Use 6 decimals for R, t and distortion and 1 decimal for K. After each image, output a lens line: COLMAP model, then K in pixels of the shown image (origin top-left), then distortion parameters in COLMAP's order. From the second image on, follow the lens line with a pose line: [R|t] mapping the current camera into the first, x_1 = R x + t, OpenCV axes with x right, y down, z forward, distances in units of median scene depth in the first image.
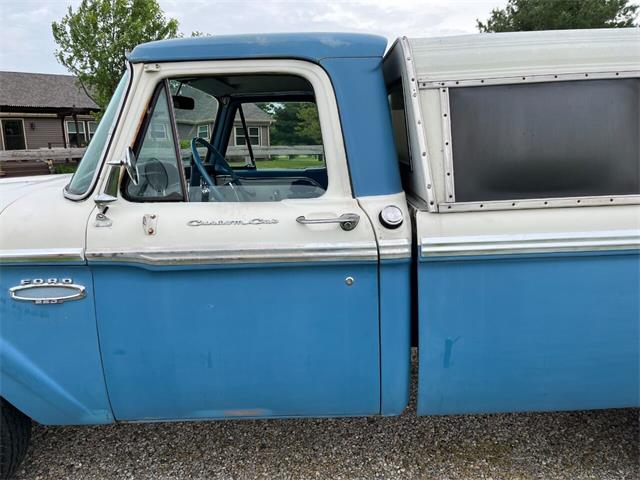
lens RADIAL K [[484.9, 0, 324.3], [0, 484.9, 240.4], [0, 0, 1]] dist [0.079845, -0.109632]
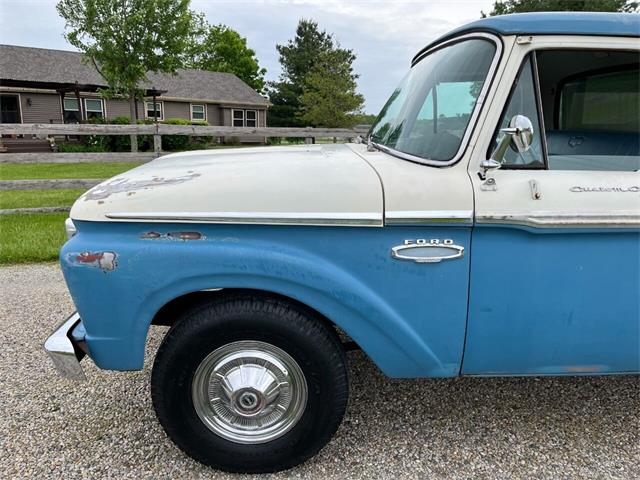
lens RADIAL K [[483.0, 0, 322.0], [0, 483.0, 245.4], [0, 0, 1]] dist [0.083298, -0.114334]
pose [[0.998755, 0.019726, 0.045812, -0.828411], [-0.021377, 0.999129, 0.035831, 0.057555], [-0.045065, -0.036765, 0.998307, -0.038562]]
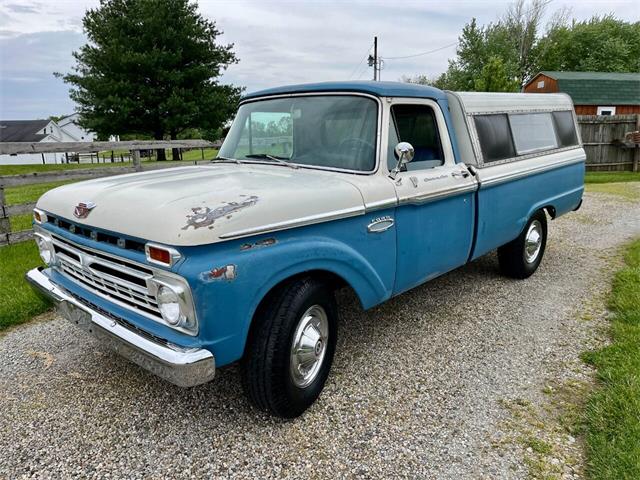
lens RADIAL K [[486.8, 0, 321.4], [0, 486.8, 236.9], [0, 0, 1]] dist [0.082075, -0.121901]
pose [[0.675411, -0.151557, 0.721700, -1.955303], [0.155520, 0.985917, 0.061498, 0.004915], [-0.720856, 0.070702, 0.689469, -0.053930]]
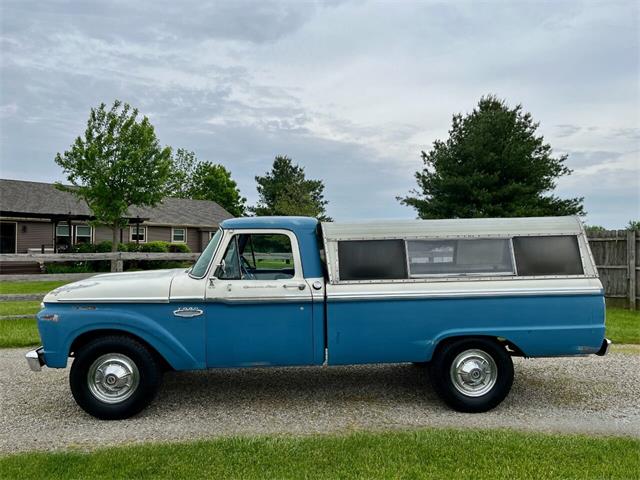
lens RADIAL K [[484.9, 0, 324.3], [0, 484.9, 240.4], [0, 0, 1]] dist [0.079845, -0.109632]
pose [[0.997530, 0.021111, 0.067002, -0.013466], [-0.006630, 0.977812, -0.209378, 0.266650], [-0.069935, 0.208417, 0.975537, -1.683912]]
